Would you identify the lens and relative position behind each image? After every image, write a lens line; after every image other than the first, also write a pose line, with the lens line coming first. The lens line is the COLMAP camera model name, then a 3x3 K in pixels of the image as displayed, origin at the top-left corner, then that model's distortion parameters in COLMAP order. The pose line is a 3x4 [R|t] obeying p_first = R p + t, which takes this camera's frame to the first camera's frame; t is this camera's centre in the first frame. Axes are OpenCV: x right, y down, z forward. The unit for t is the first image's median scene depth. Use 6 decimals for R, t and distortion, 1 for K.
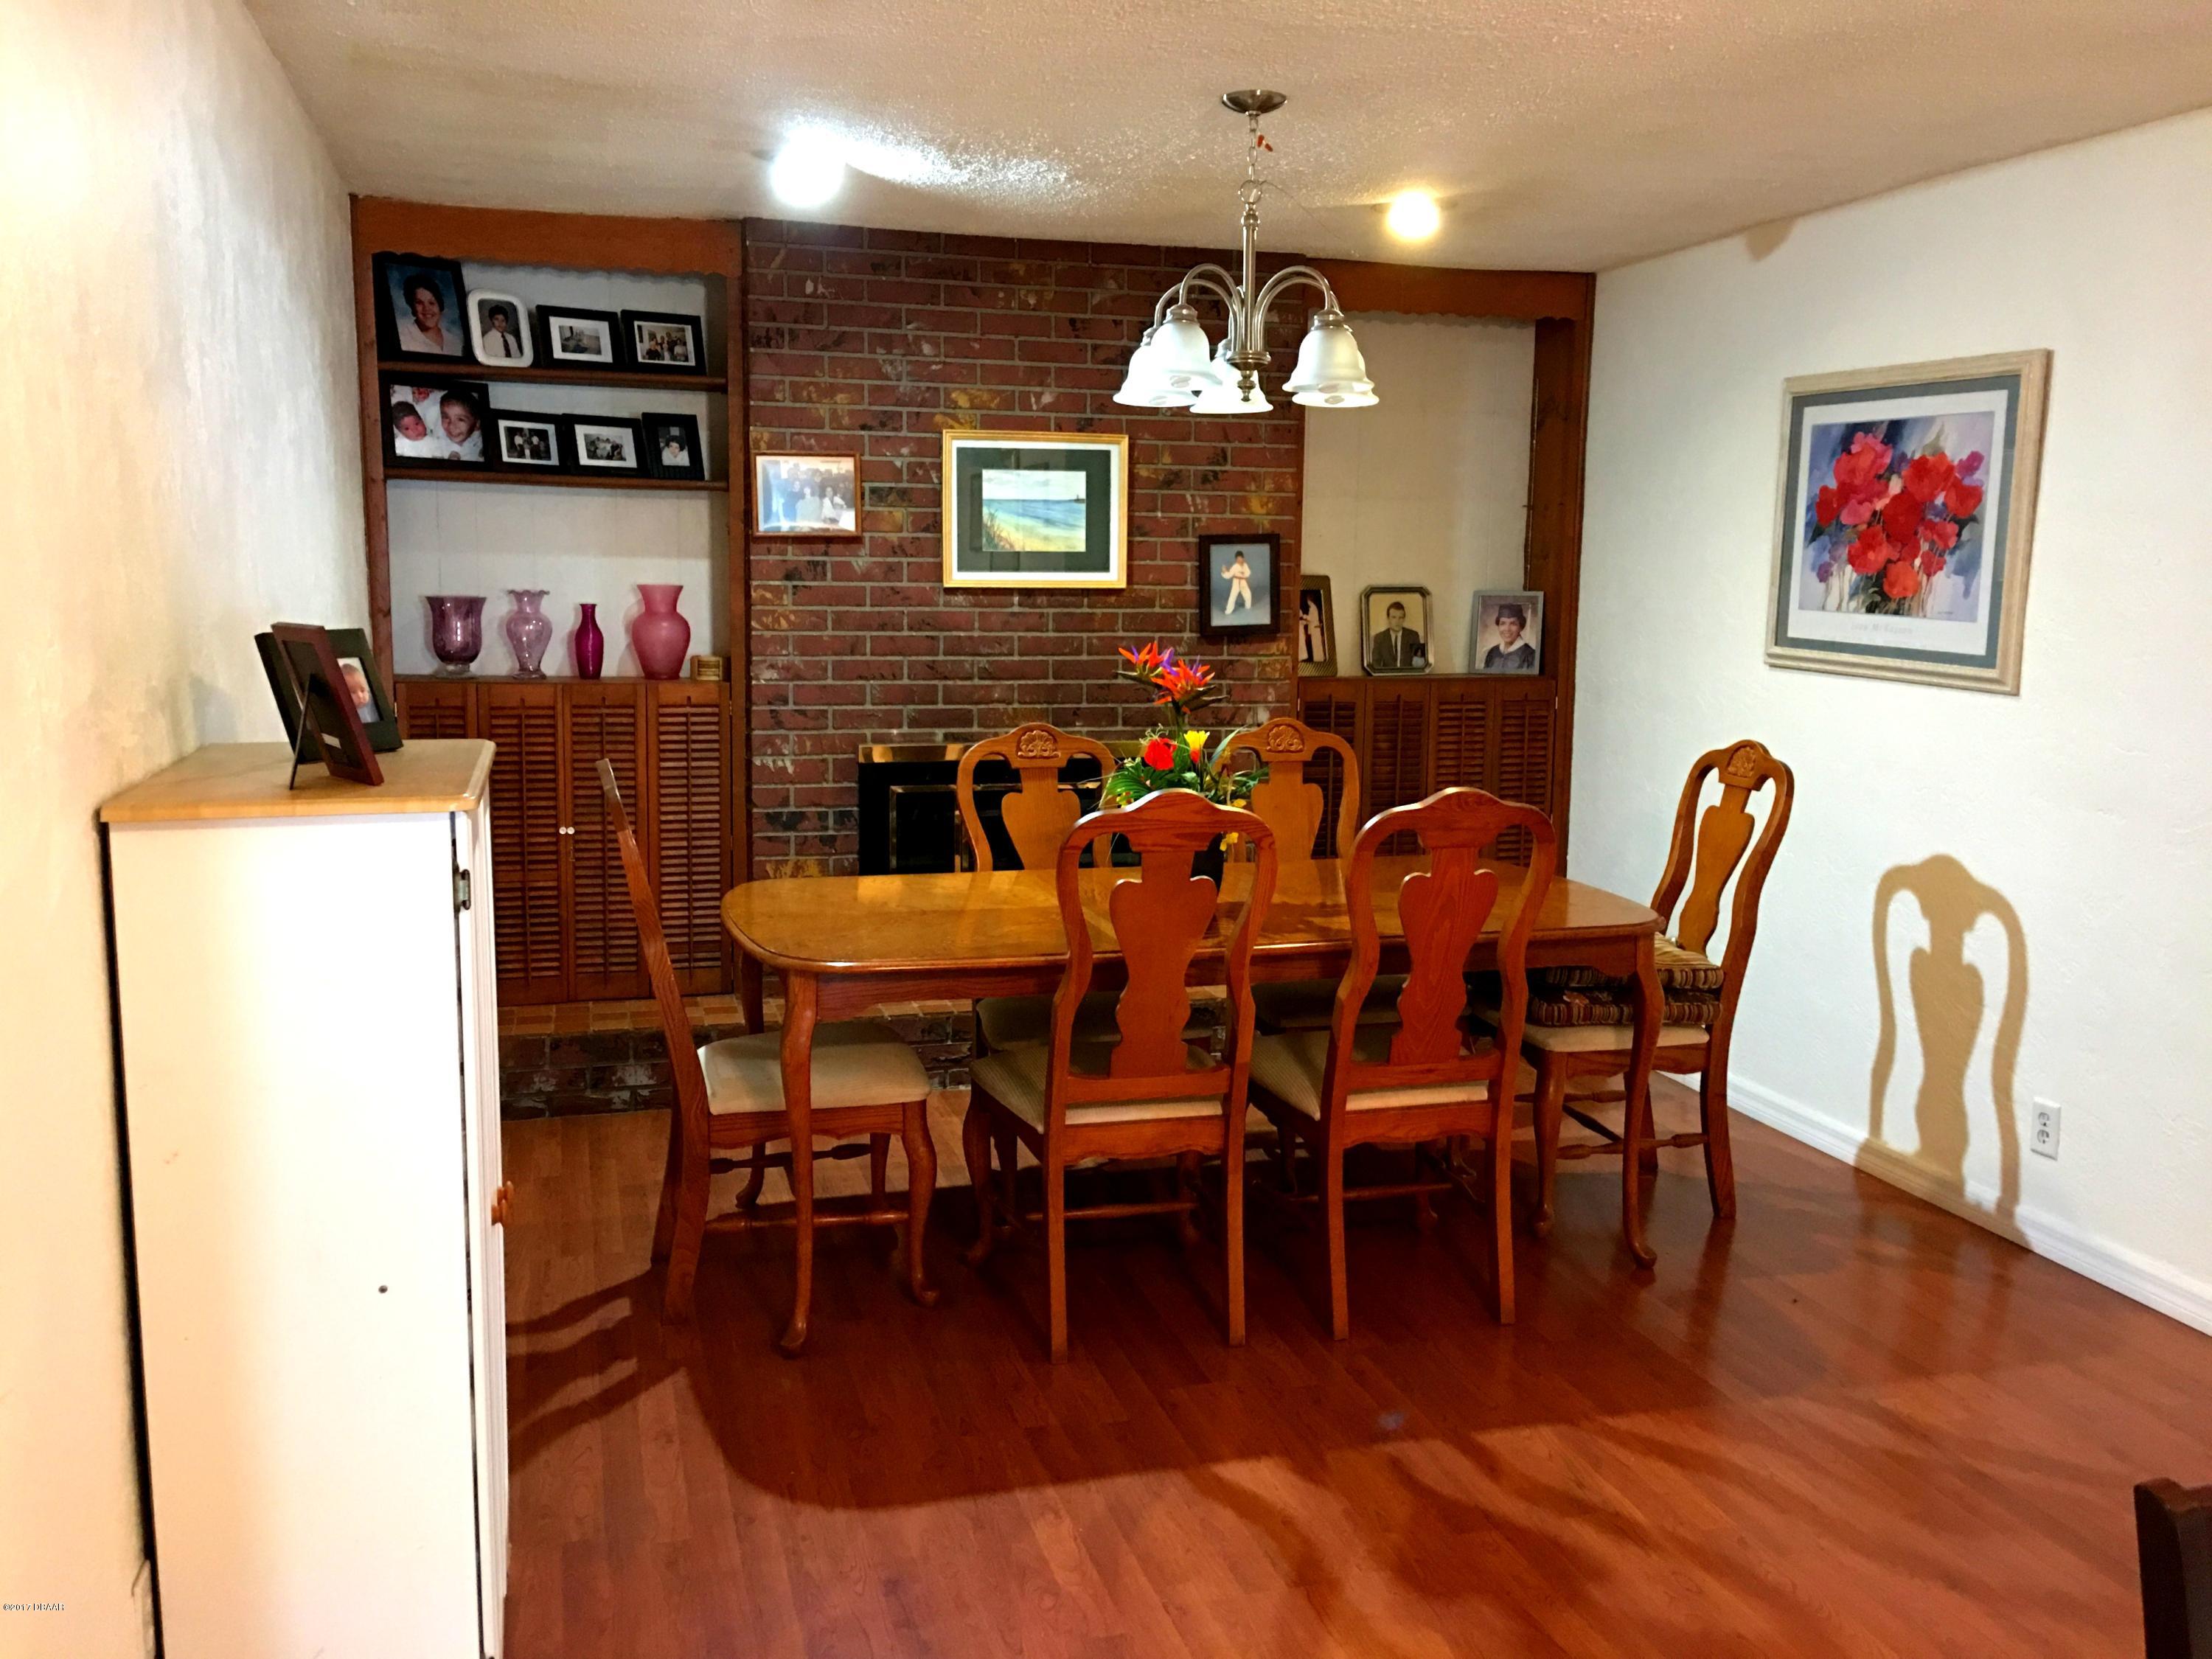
lens RADIAL K [[1873.4, 0, 1107.7], [0, 1873.4, 820.6], [0, 0, 1]] dist [0.107130, -0.126052]
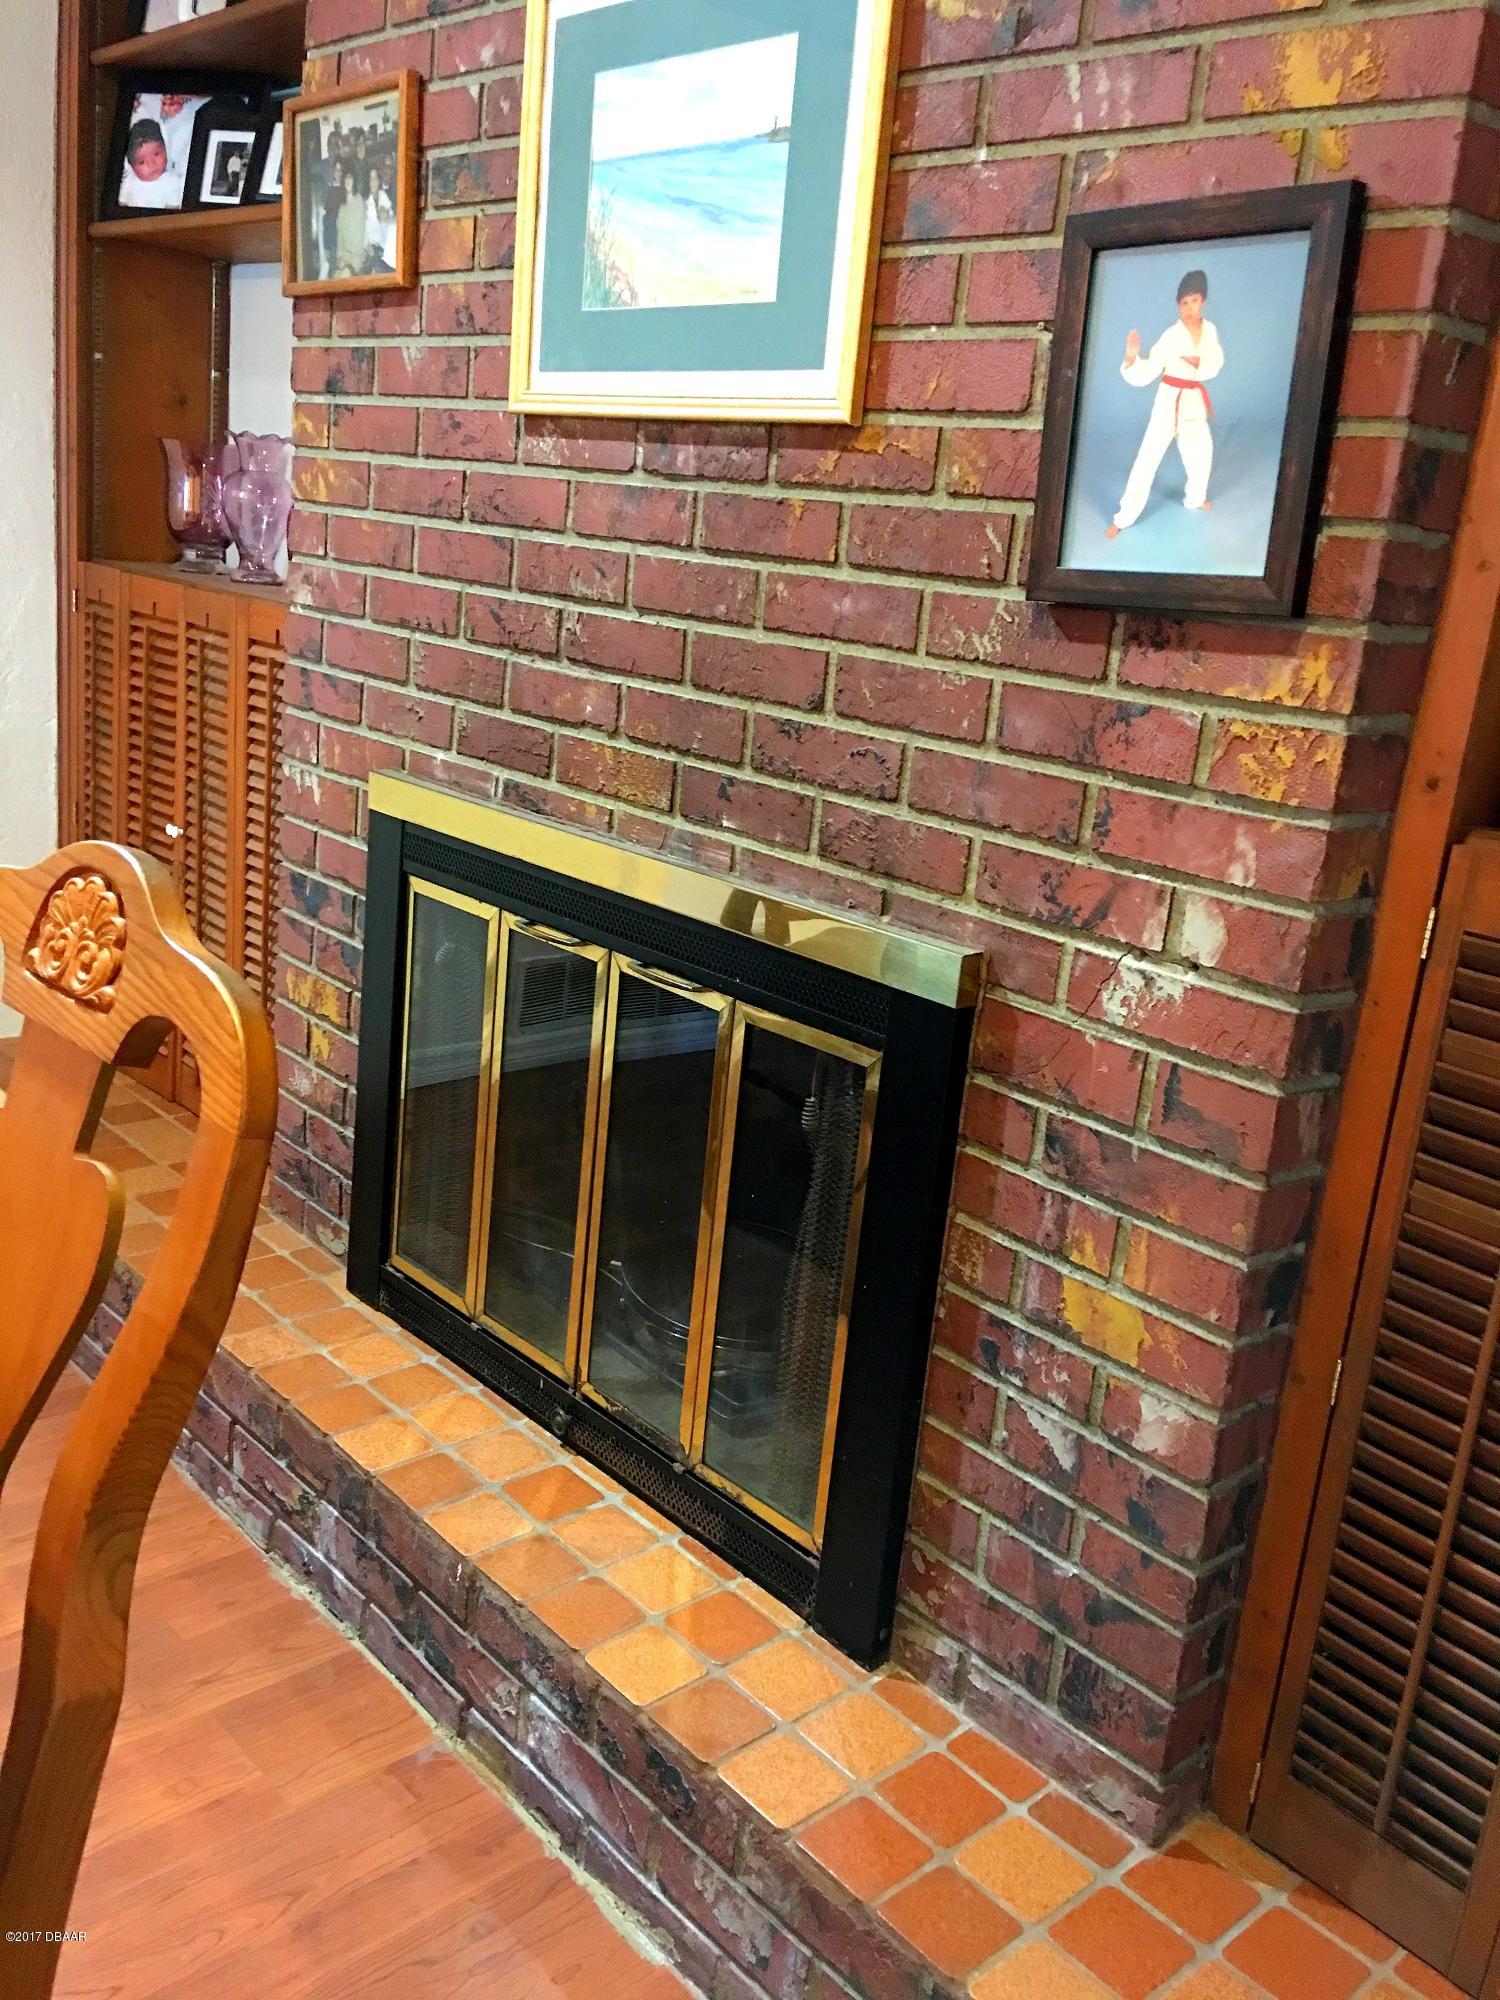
lens RADIAL K [[1693.8, 0, 749.6], [0, 1693.8, 1010.1], [0, 0, 1]] dist [0.107130, -0.126052]
pose [[0.445256, 0.264407, -0.855474, 0.276853], [-0.226169, 0.957637, 0.178266, -0.077584], [0.866369, 0.114108, 0.486194, 0.866129]]
